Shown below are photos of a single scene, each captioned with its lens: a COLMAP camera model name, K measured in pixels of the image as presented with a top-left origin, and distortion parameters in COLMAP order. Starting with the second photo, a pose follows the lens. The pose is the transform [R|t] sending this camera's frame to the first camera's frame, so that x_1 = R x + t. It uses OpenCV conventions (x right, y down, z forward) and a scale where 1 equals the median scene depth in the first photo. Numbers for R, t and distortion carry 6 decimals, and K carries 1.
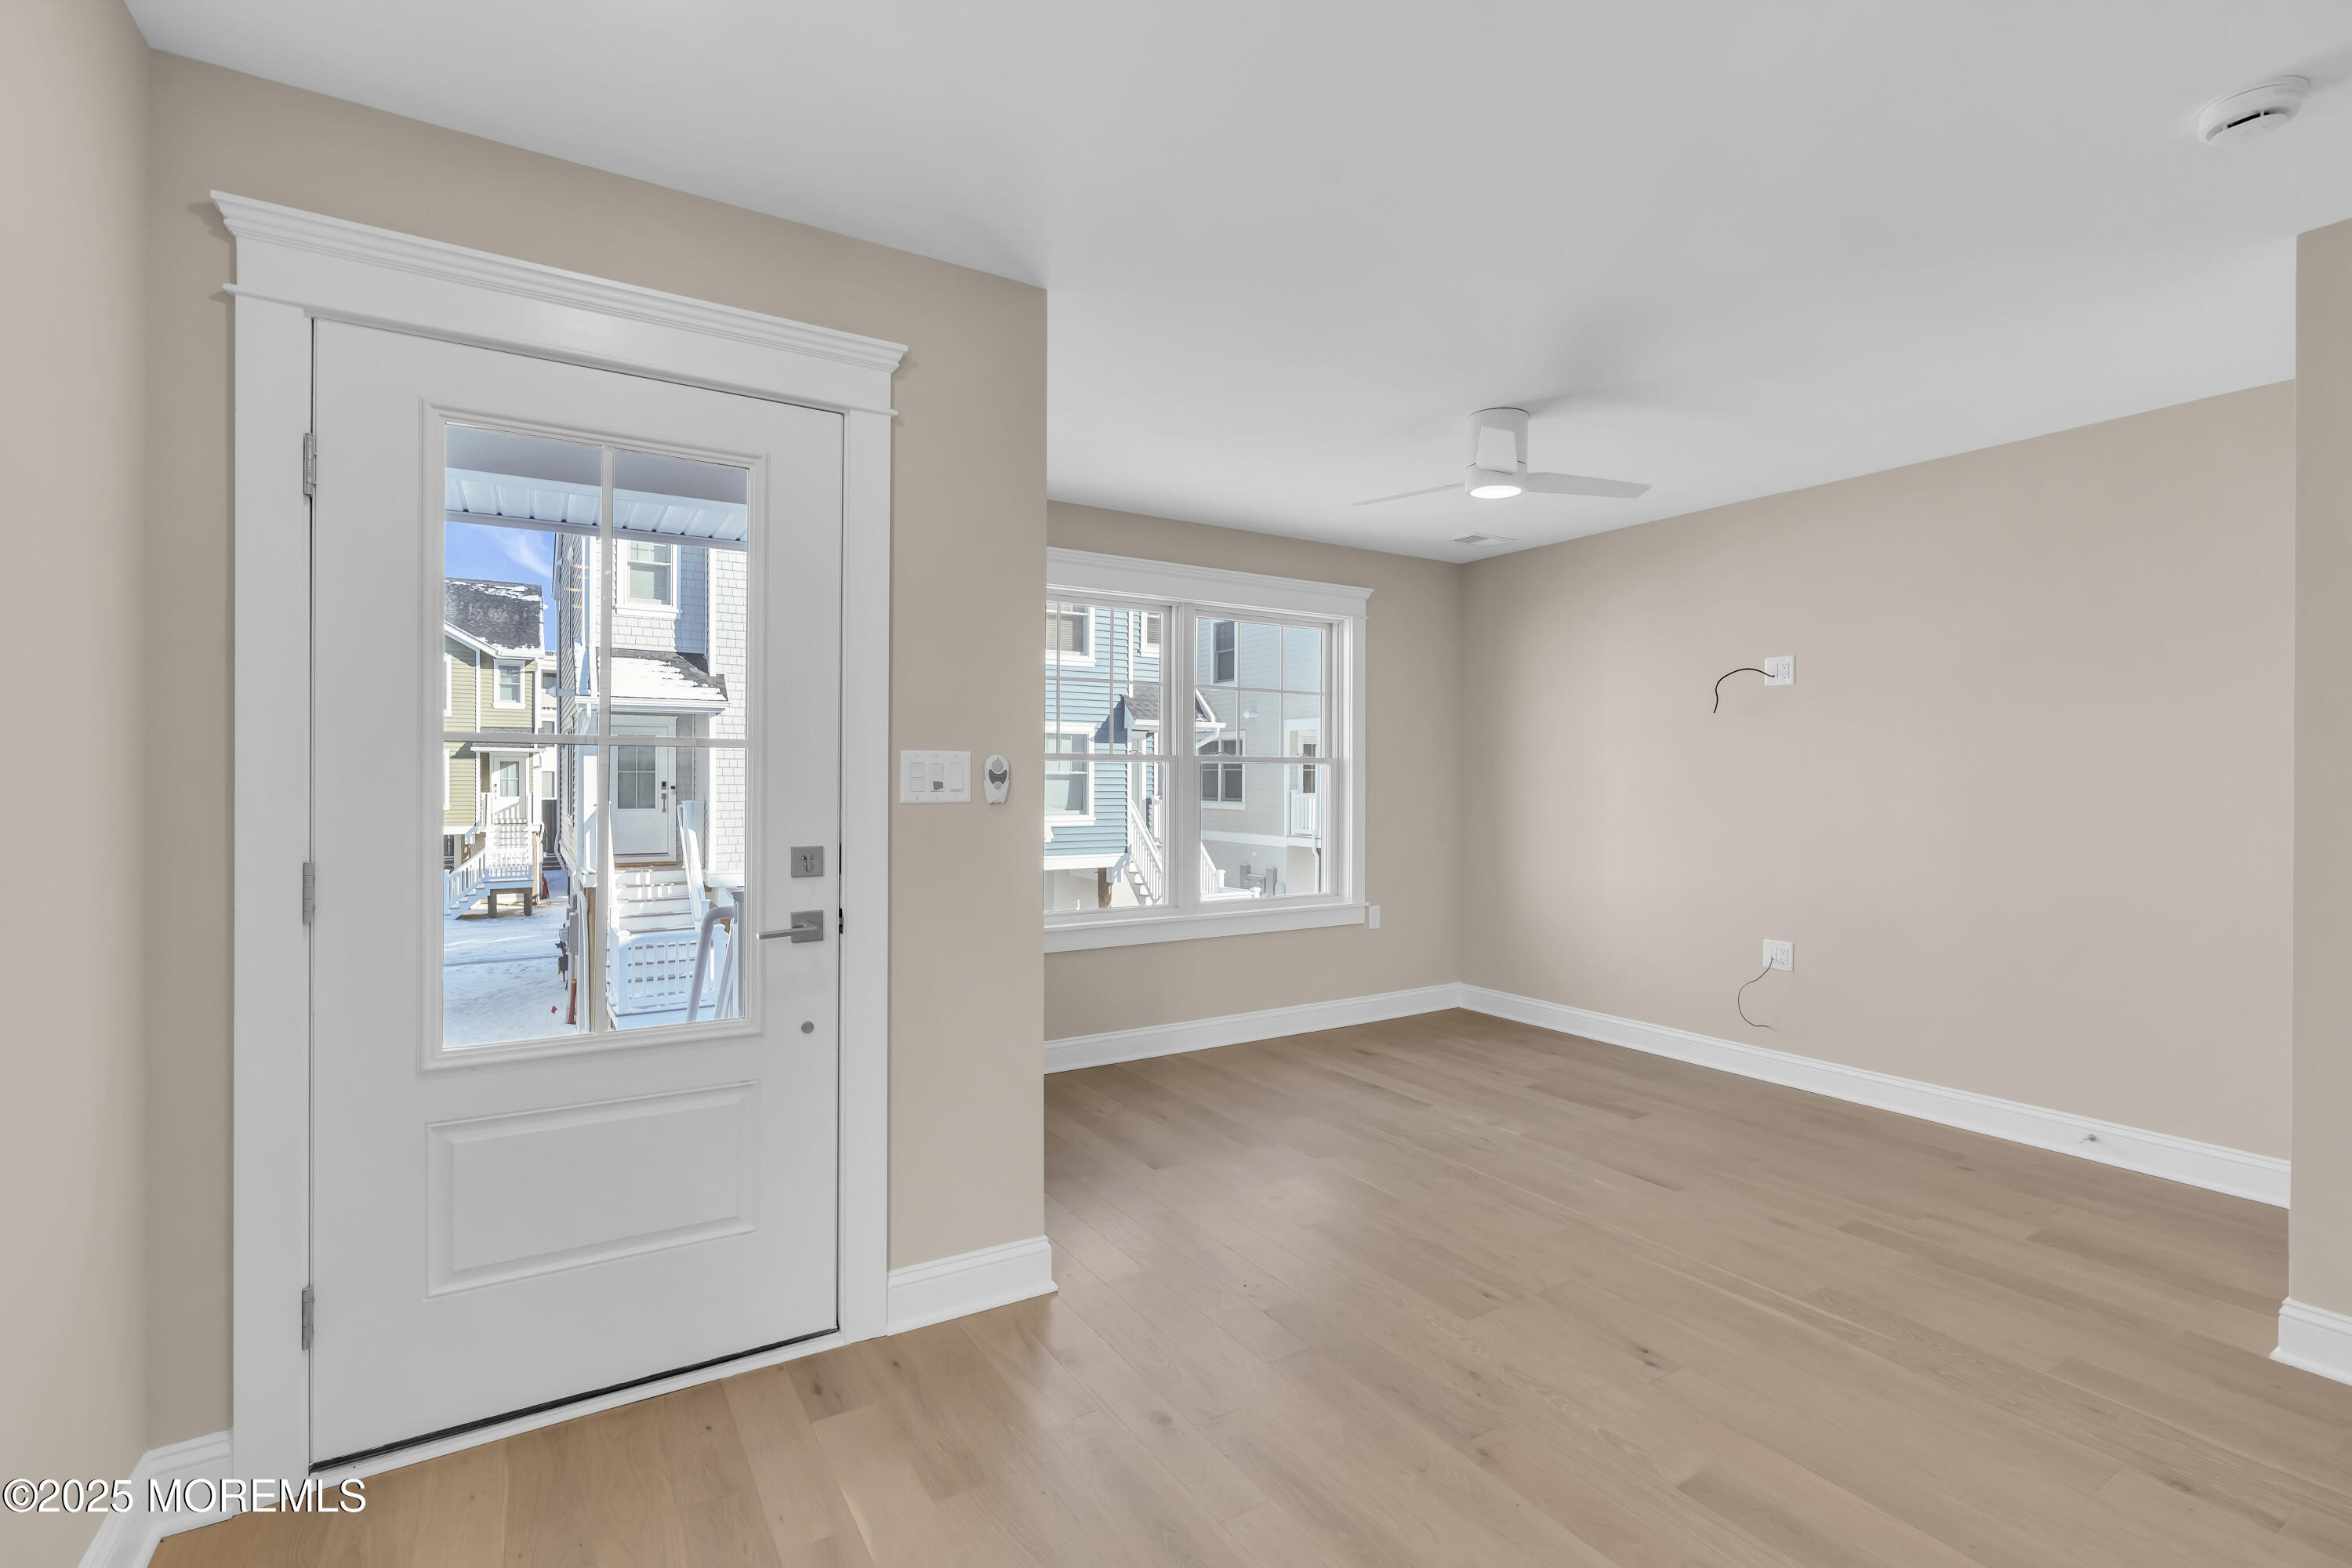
lens RADIAL K [[1067.6, 0, 1177.6], [0, 1067.6, 784.3], [0, 0, 1]] dist [-0.008763, 0.003281]
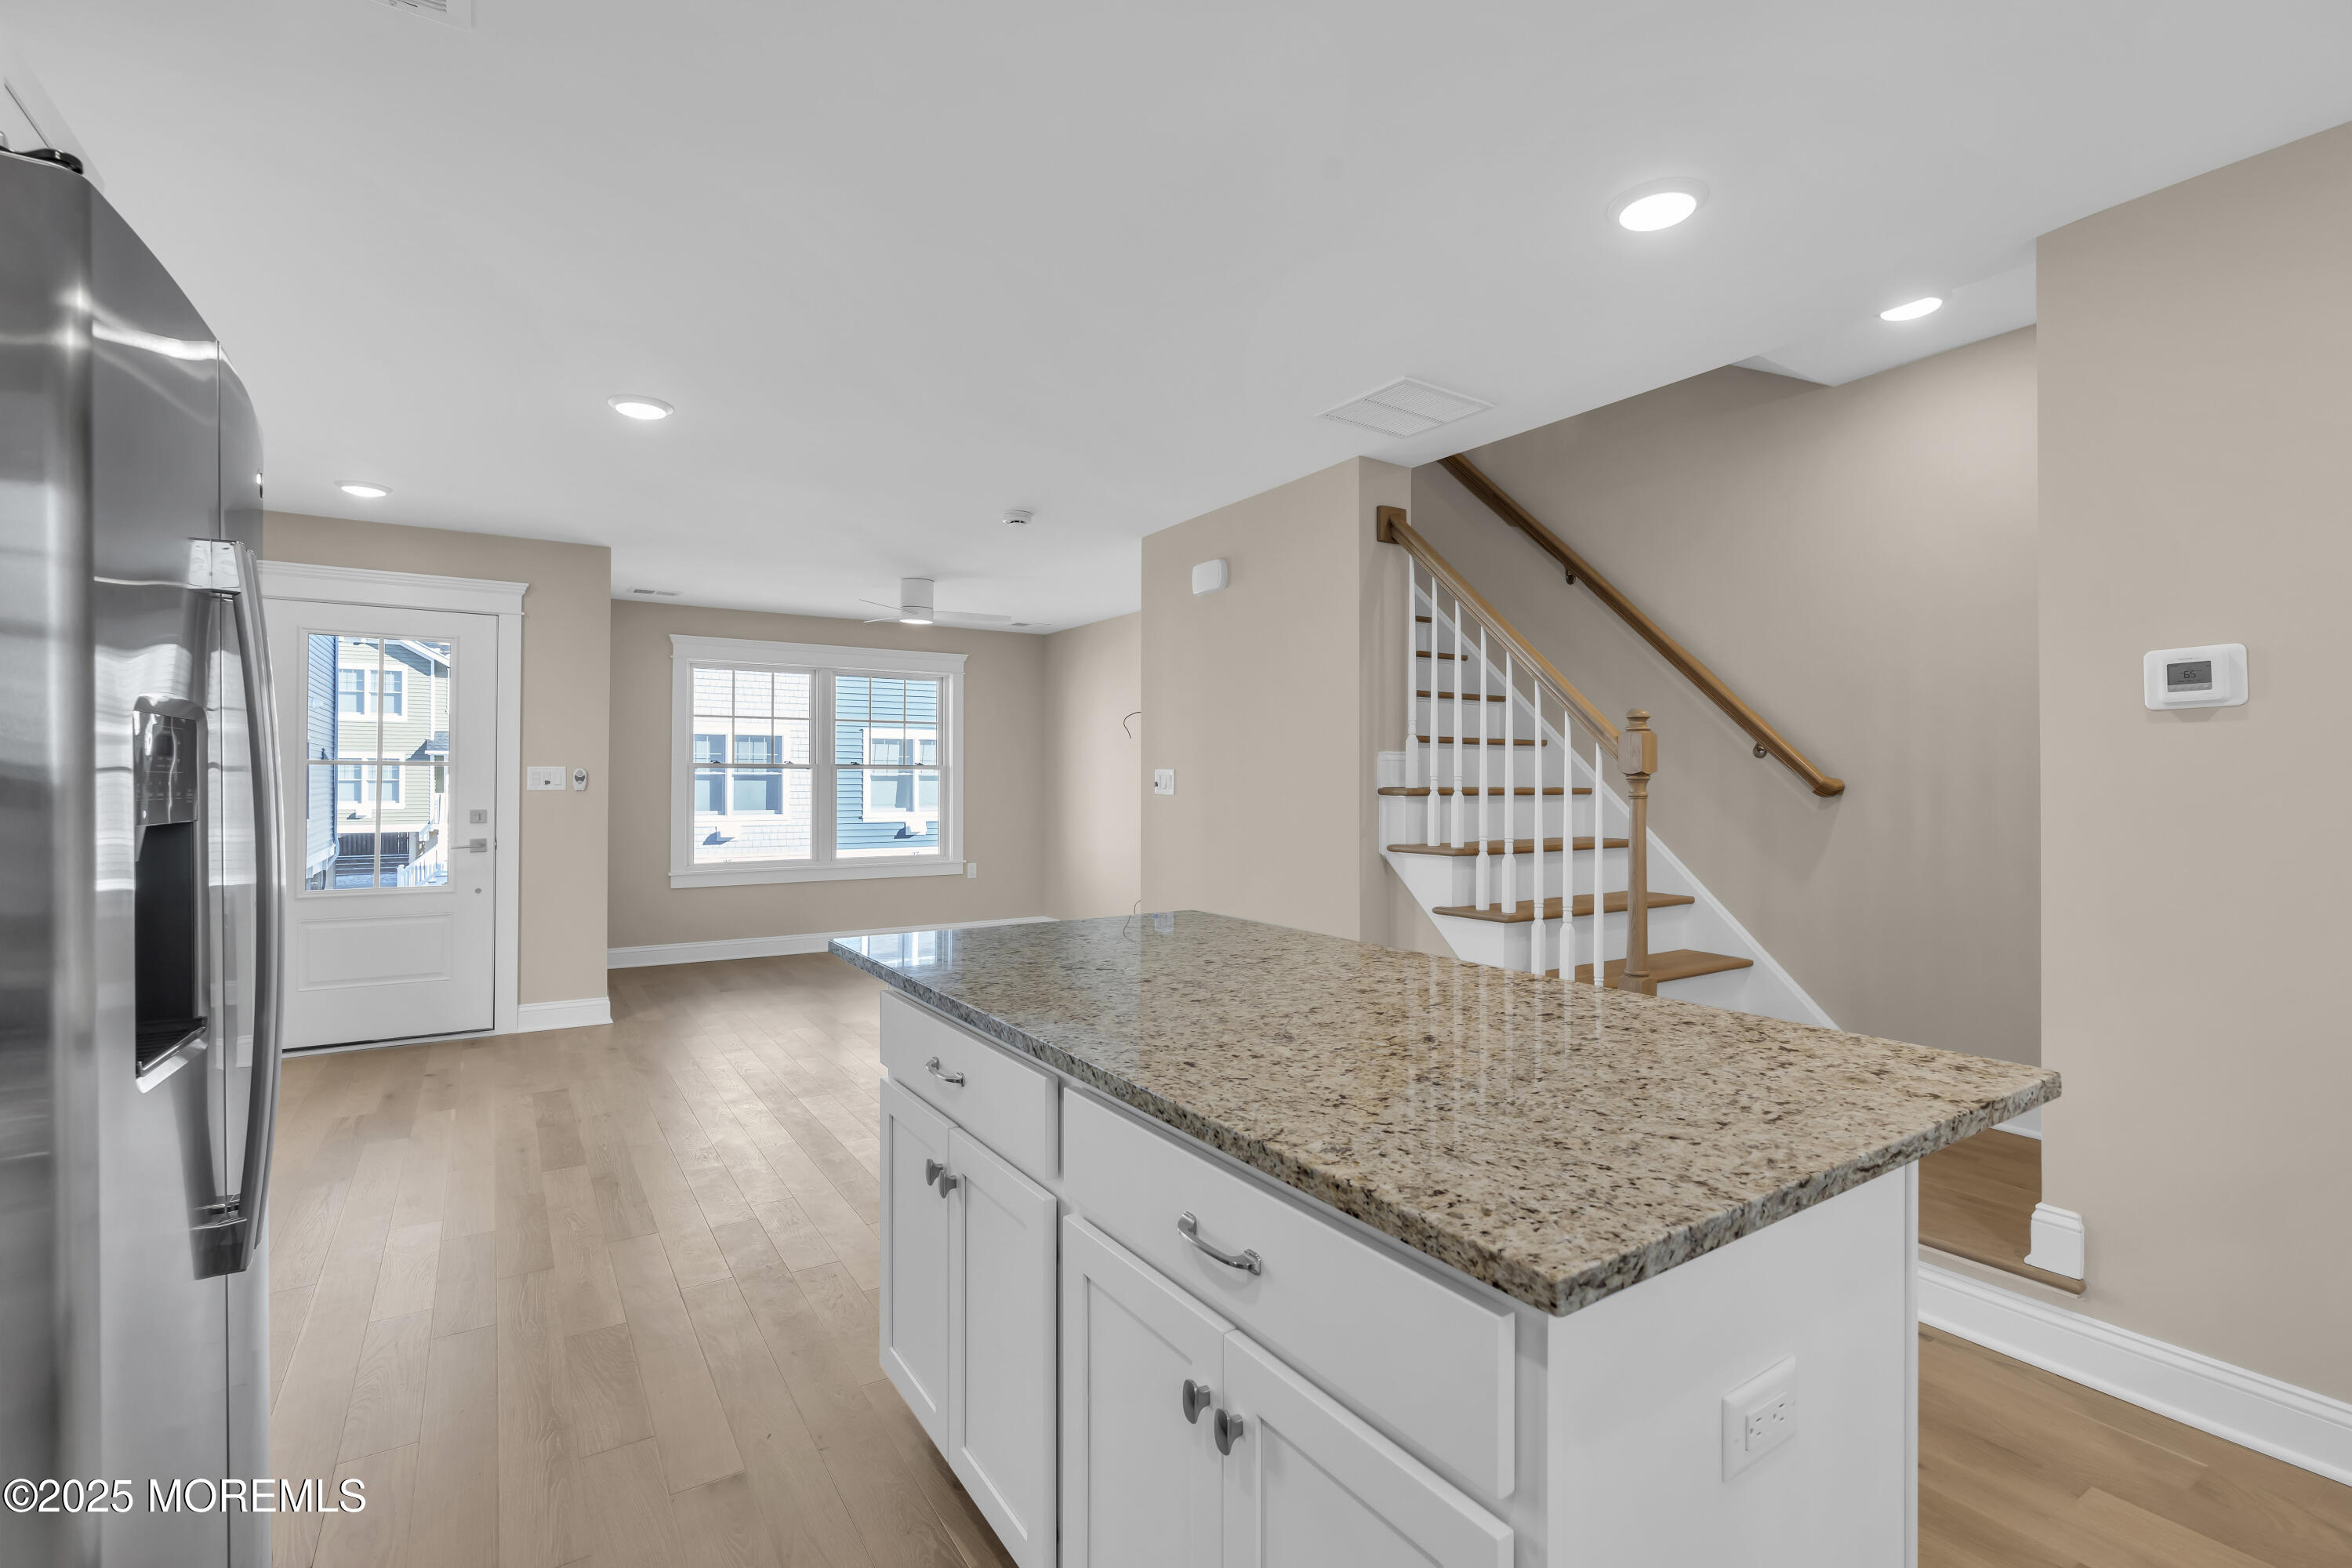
lens RADIAL K [[1067.6, 0, 1190.3], [0, 1067.6, 779.0], [0, 0, 1]] dist [-0.008763, 0.003281]
pose [[0.999679, -0.001220, 0.025325, 0.464927], [0.001359, 0.999984, -0.005460, 0.003327], [-0.025318, 0.005493, 0.999664, -0.541188]]
